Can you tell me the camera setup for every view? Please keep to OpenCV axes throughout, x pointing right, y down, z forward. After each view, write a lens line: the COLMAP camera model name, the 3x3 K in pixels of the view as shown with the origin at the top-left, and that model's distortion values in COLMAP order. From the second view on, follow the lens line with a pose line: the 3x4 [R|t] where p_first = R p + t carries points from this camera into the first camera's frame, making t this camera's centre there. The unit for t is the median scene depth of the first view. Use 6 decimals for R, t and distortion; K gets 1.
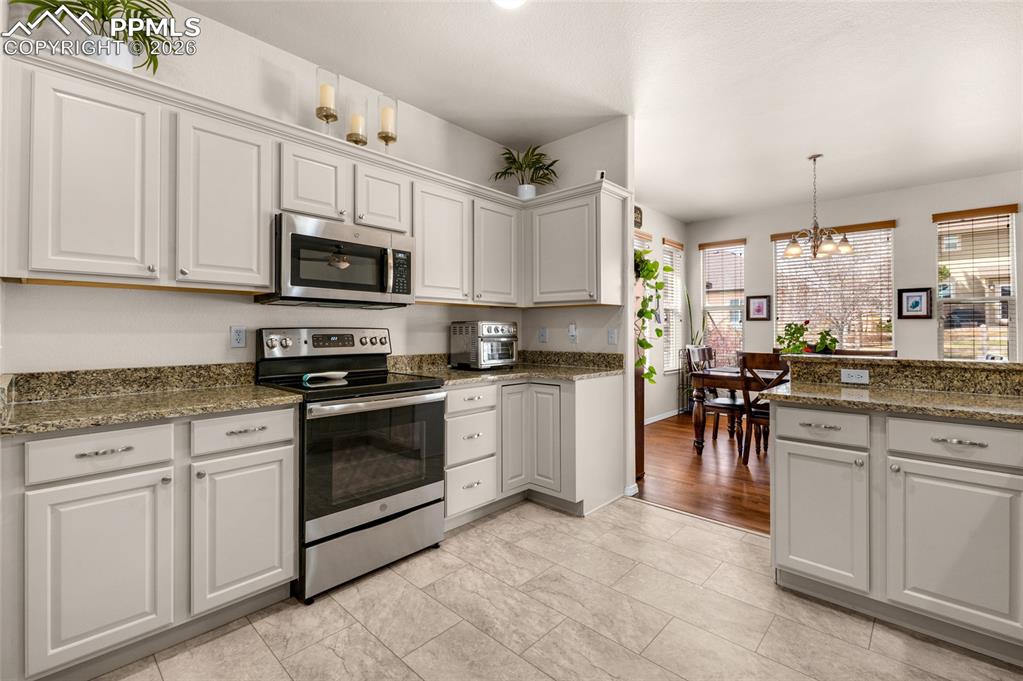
lens RADIAL K [[446.0, 0, 511.0], [0, 446.0, 326.6], [0, 0, 1]] dist [-0.000073, -0.000072]
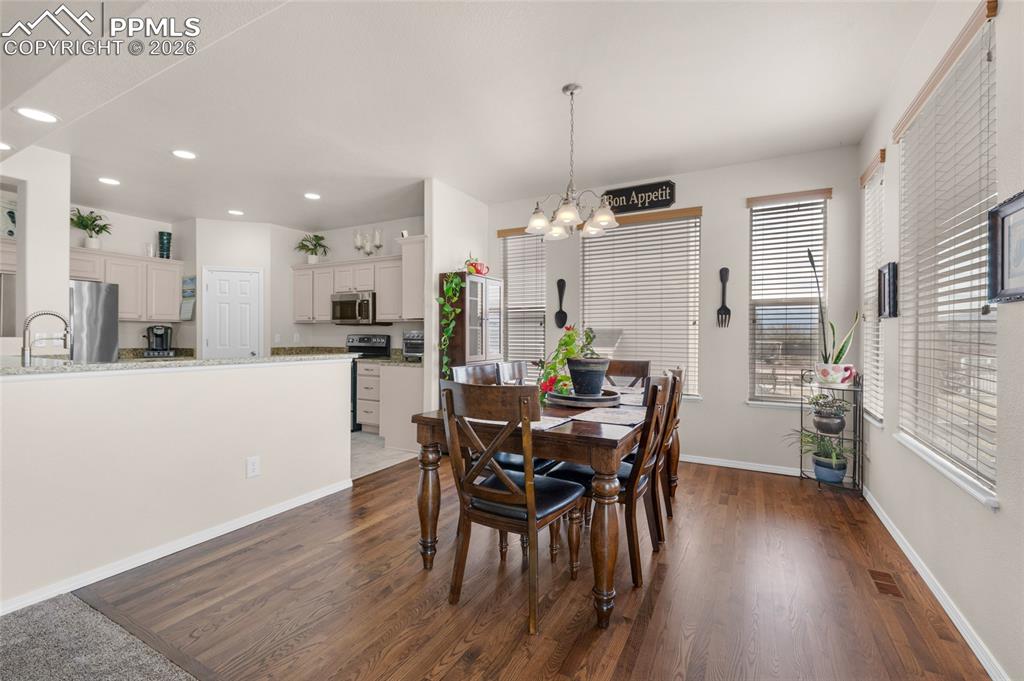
lens RADIAL K [[441.4, 0, 515.3], [0, 441.4, 335.4], [0, 0, 1]] dist [0.000107, -0.000215]
pose [[0.261960, -0.000451, -0.965079, 2.400245], [0.002581, 0.999997, 0.000234, 0.009465], [0.965075, -0.002552, 0.261961, 1.336911]]
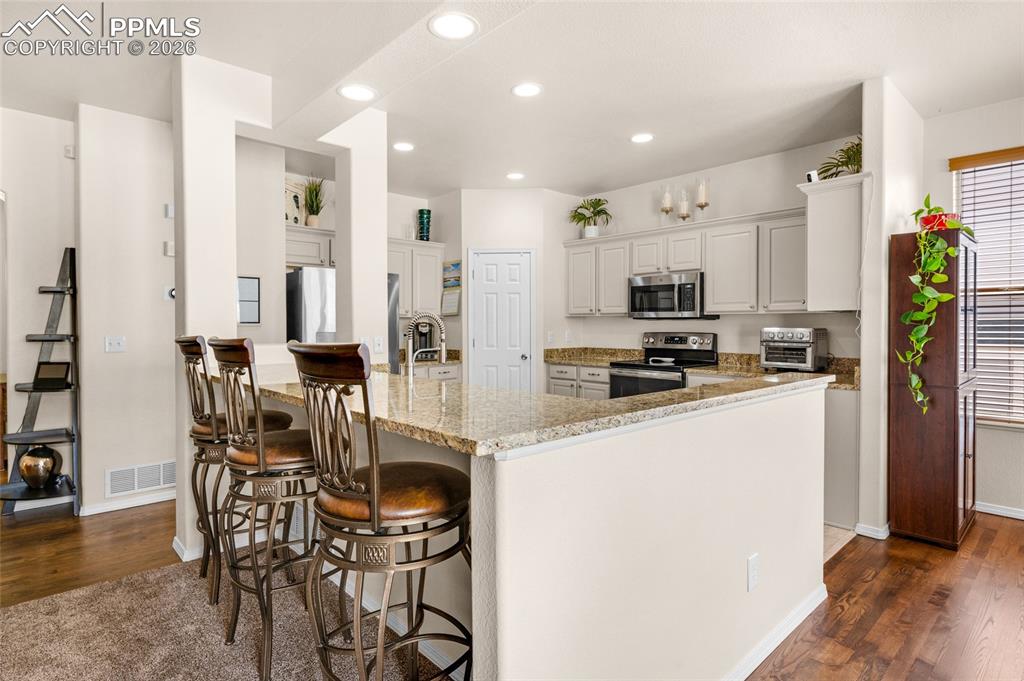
lens RADIAL K [[537.7, 0, 515.9], [0, 537.7, 327.7], [0, 0, 1]] dist [0.005056, 0.000933]
pose [[-0.072703, 0.004826, -0.997342, 1.927531], [0.009023, 0.999951, 0.004181, -0.033627], [0.997313, -0.008695, -0.072743, 0.632181]]
